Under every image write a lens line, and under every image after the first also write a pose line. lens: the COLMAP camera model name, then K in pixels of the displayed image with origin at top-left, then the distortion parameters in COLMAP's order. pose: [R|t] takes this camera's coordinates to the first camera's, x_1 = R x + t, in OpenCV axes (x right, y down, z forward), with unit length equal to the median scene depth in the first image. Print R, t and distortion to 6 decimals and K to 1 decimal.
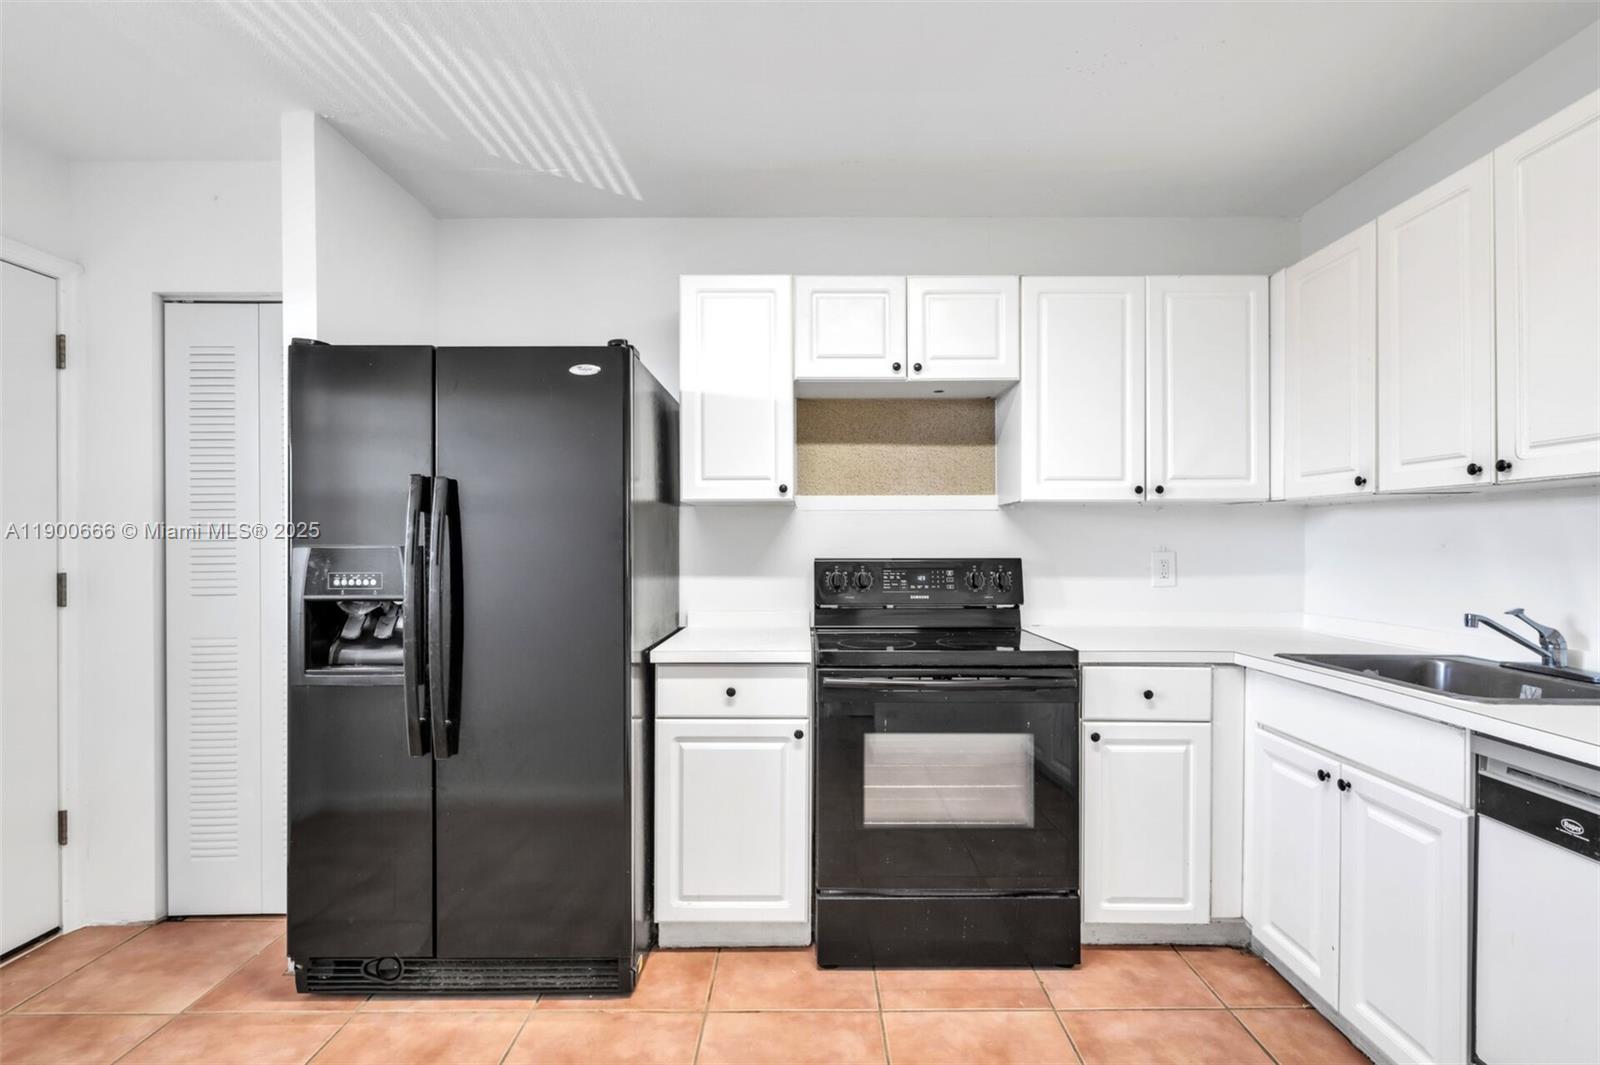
lens RADIAL K [[691.4, 0, 801.1], [0, 691.4, 543.9], [0, 0, 1]] dist [-0.000864, 0.000755]
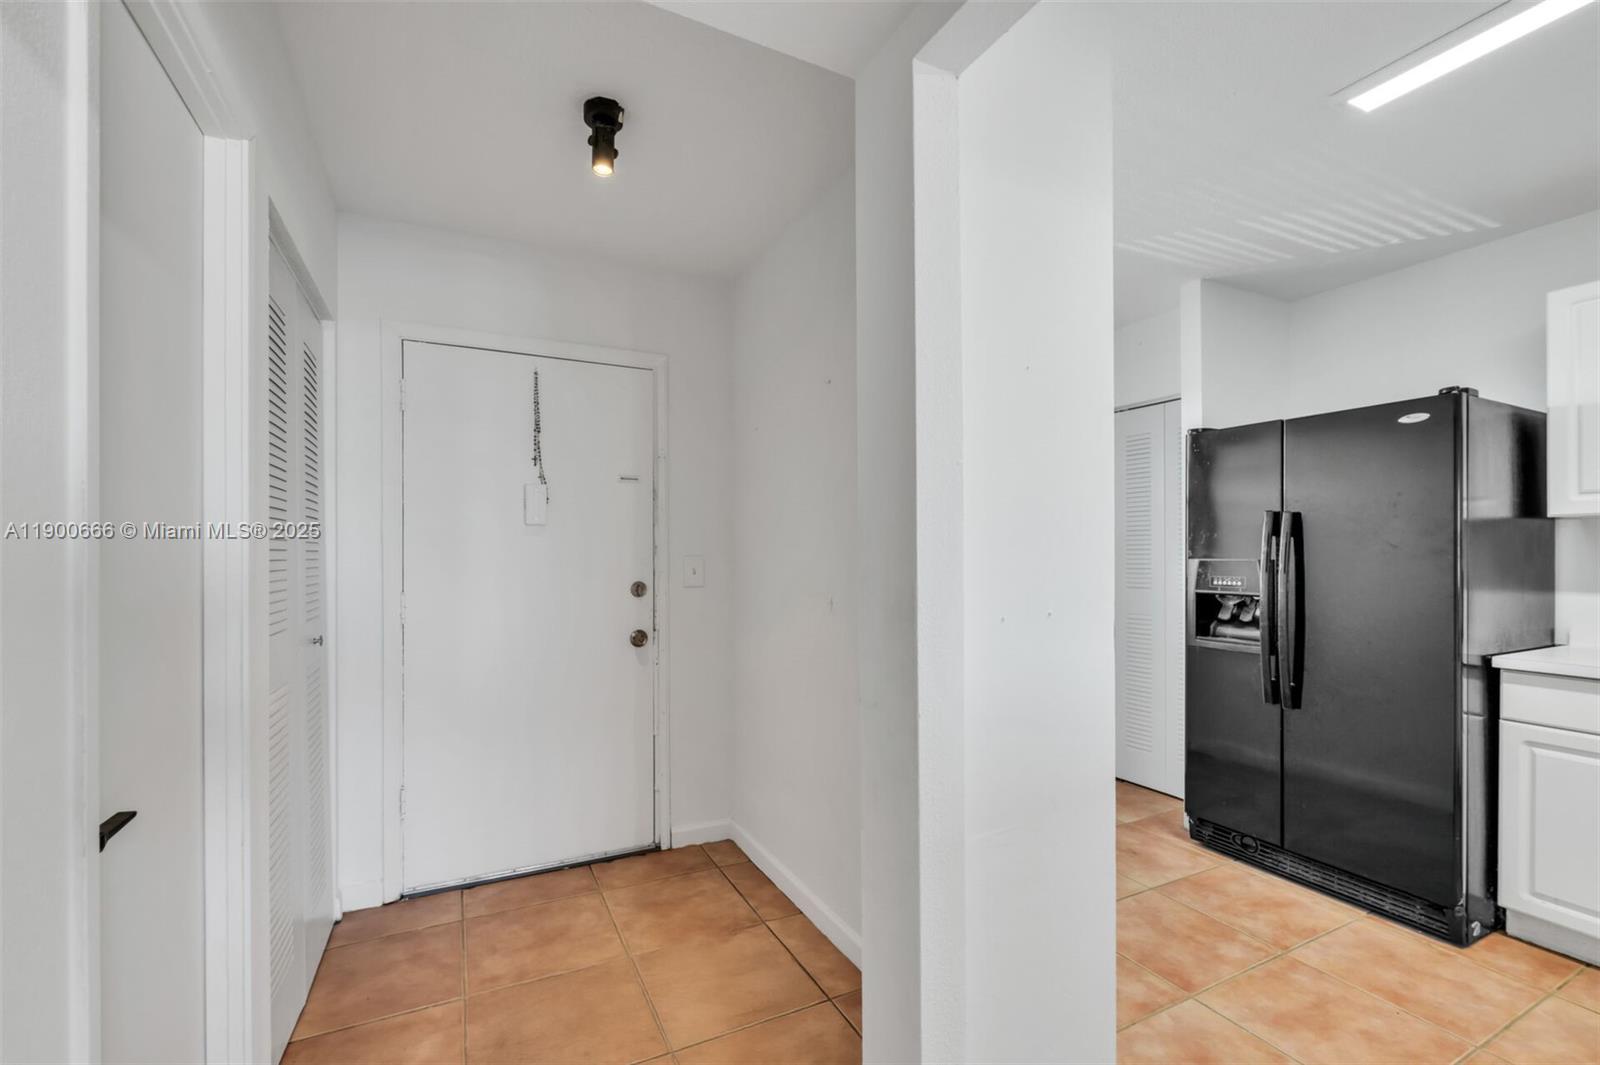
lens RADIAL K [[691.4, 0, 797.8], [0, 691.4, 553.2], [0, 0, 1]] dist [-0.000864, 0.000755]
pose [[0.441677, 0.003163, -0.897168, 0.303851], [0.000791, 0.999992, 0.003915, -0.016879], [0.897174, -0.002439, 0.441671, -0.521383]]
